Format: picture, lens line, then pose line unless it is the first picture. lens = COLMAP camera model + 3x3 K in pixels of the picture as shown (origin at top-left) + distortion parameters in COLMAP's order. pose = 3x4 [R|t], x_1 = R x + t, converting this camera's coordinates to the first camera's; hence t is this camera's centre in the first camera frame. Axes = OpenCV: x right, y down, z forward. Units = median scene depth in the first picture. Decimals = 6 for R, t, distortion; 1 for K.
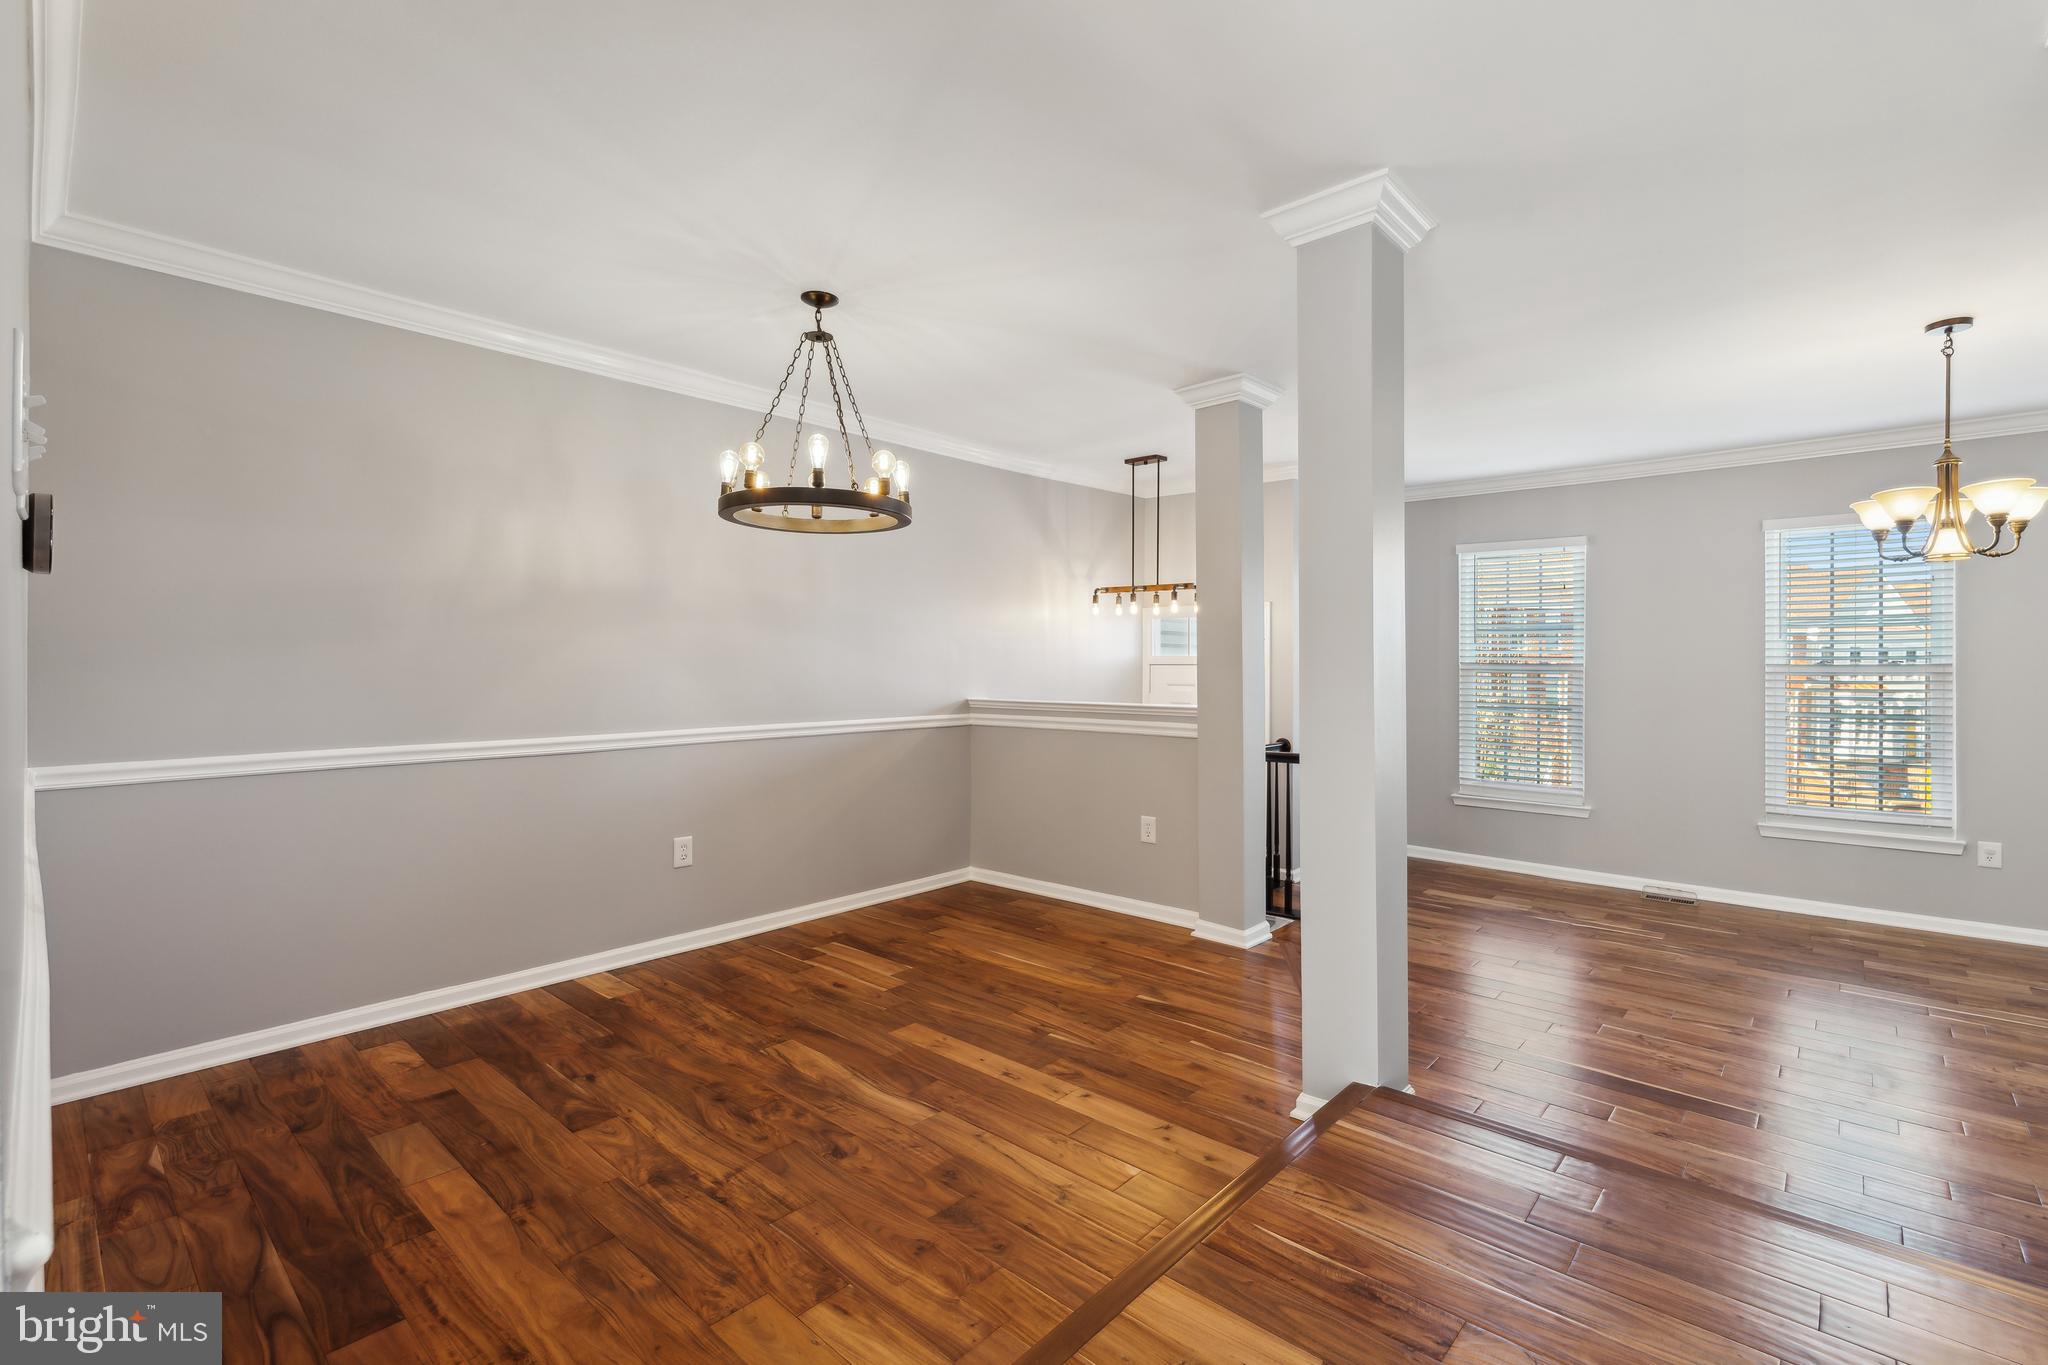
lens RADIAL K [[917.9, 0, 1017.2], [0, 917.9, 678.4], [0, 0, 1]] dist [-0.005618, -0.000001]
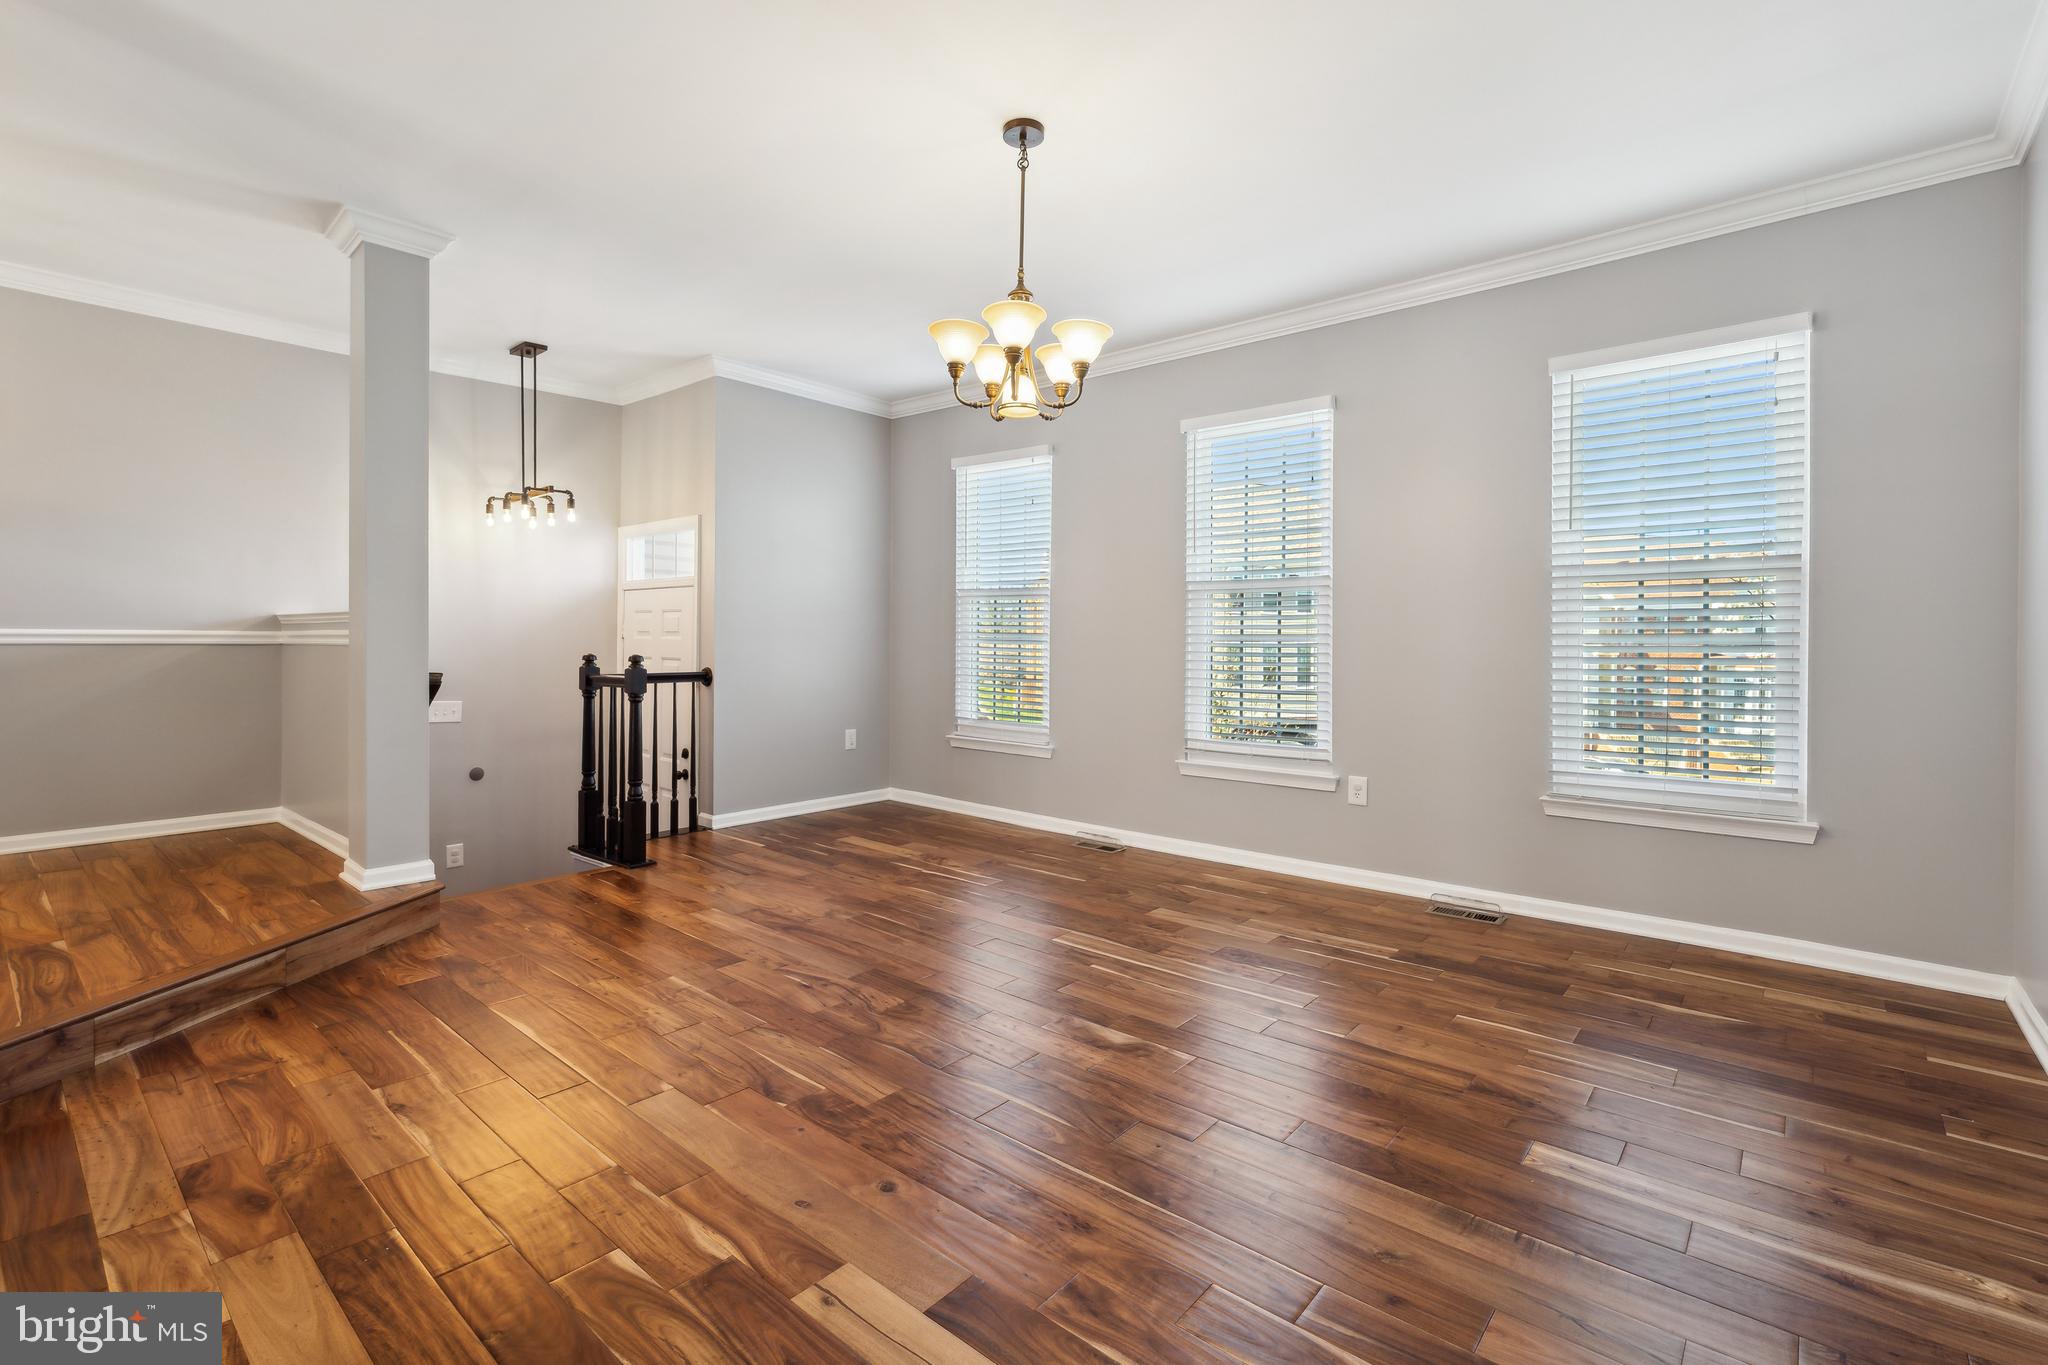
lens RADIAL K [[917.9, 0, 1041.1], [0, 917.9, 664.6], [0, 0, 1]] dist [-0.005618, -0.000001]
pose [[0.999291, 0.006502, 0.037095, 0.719662], [-0.006970, 0.999898, 0.012499, 0.061026], [-0.037010, -0.012749, 0.999234, 0.117848]]
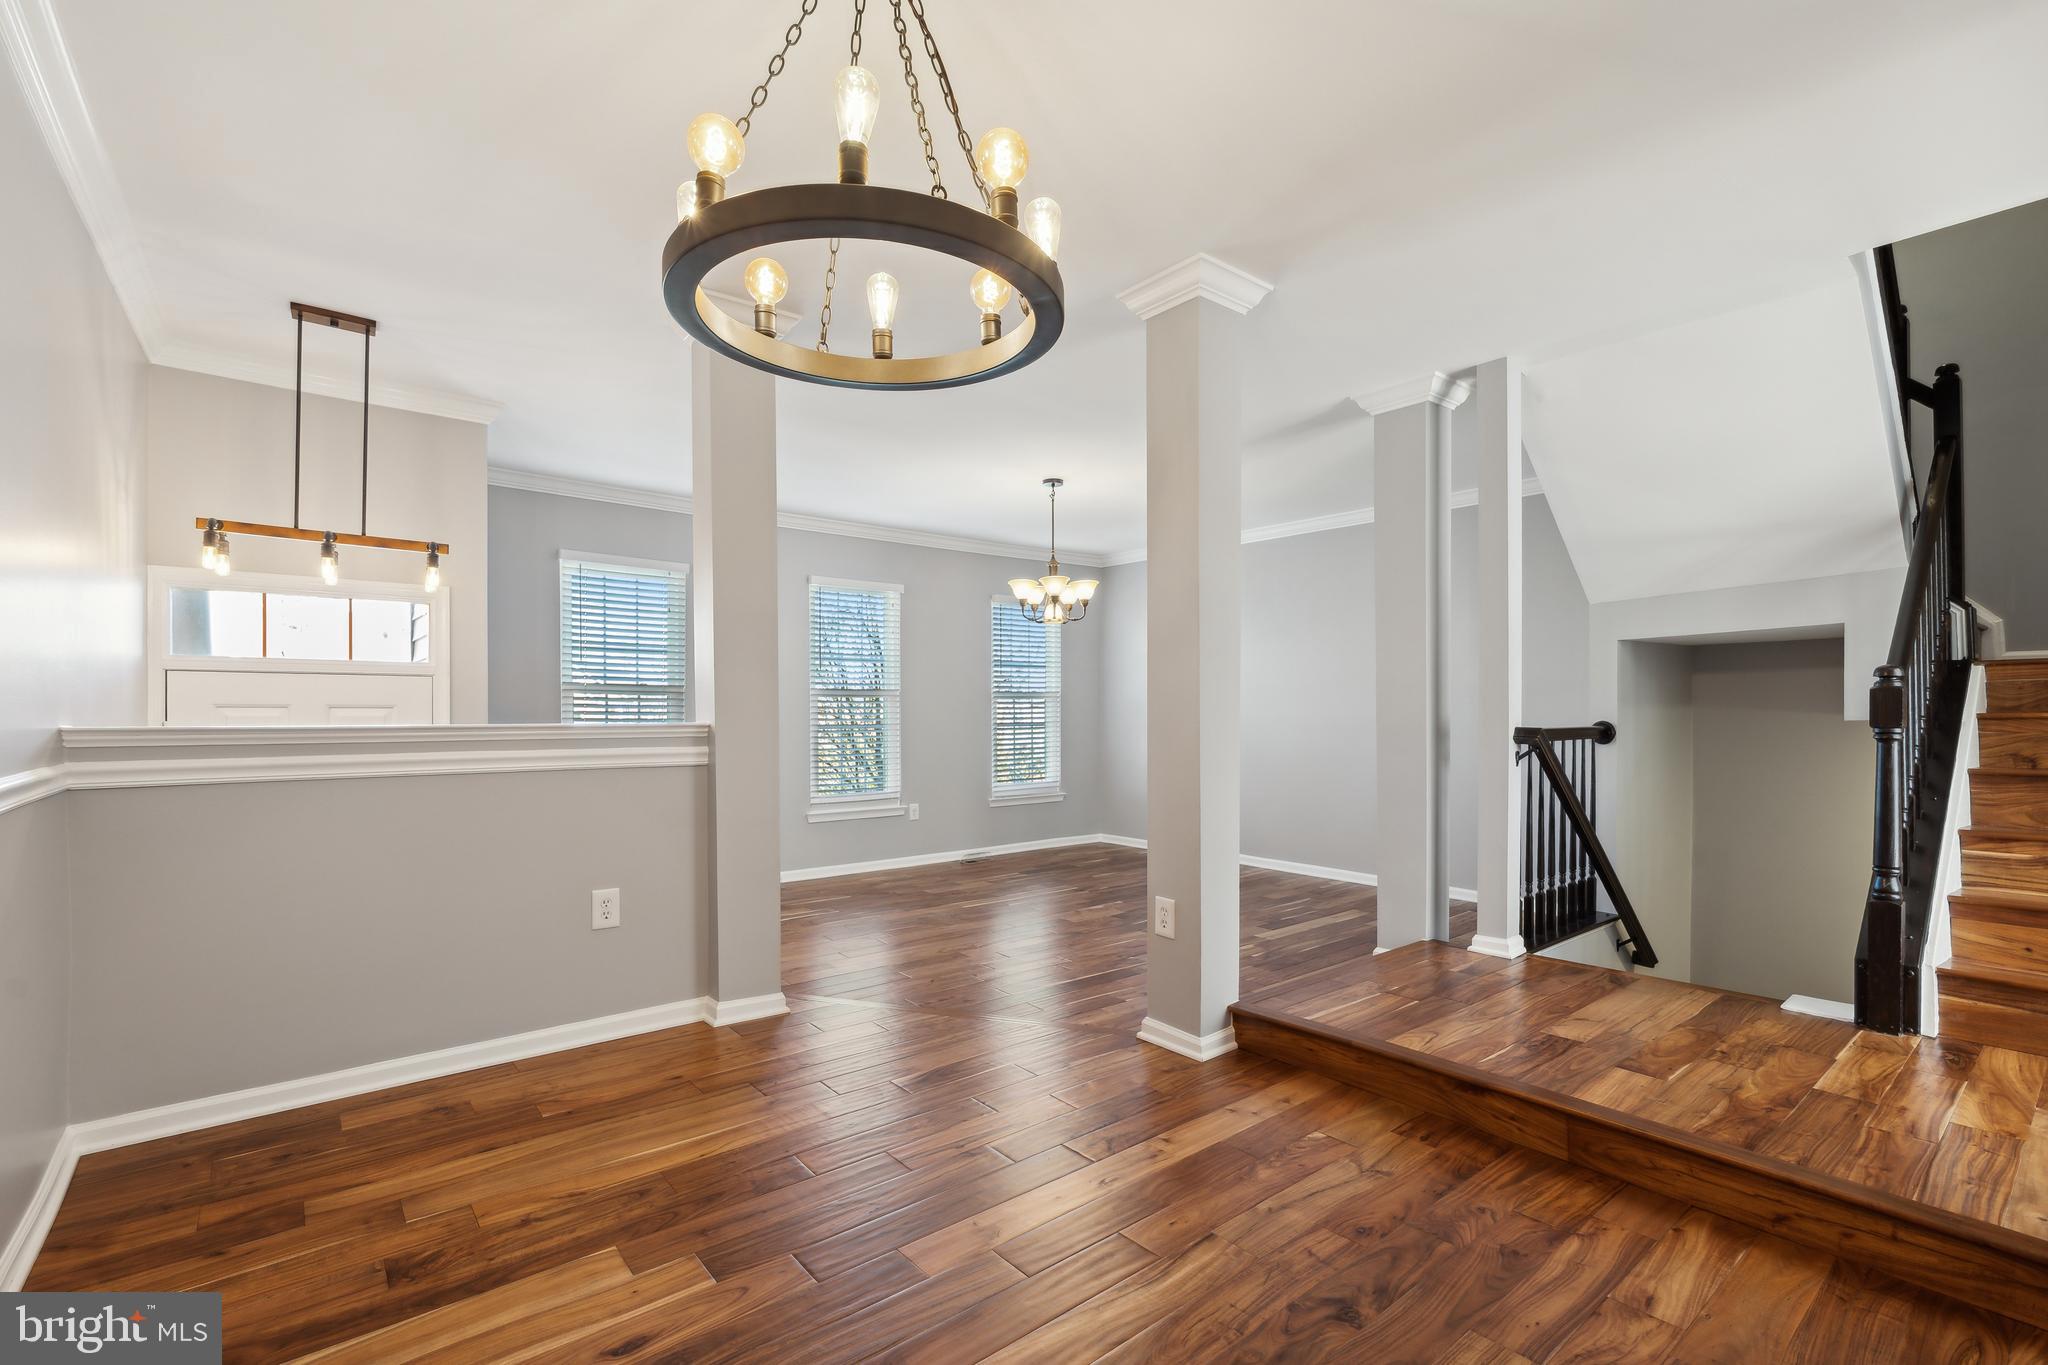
lens RADIAL K [[917.9, 0, 1053.8], [0, 917.9, 719.1], [0, 0, 1]] dist [-0.005618, -0.000001]
pose [[0.127263, -0.010529, 0.991813, -0.459953], [0.009509, 0.999911, 0.009395, 0.021419], [-0.991823, 0.008236, 0.127351, 0.560370]]
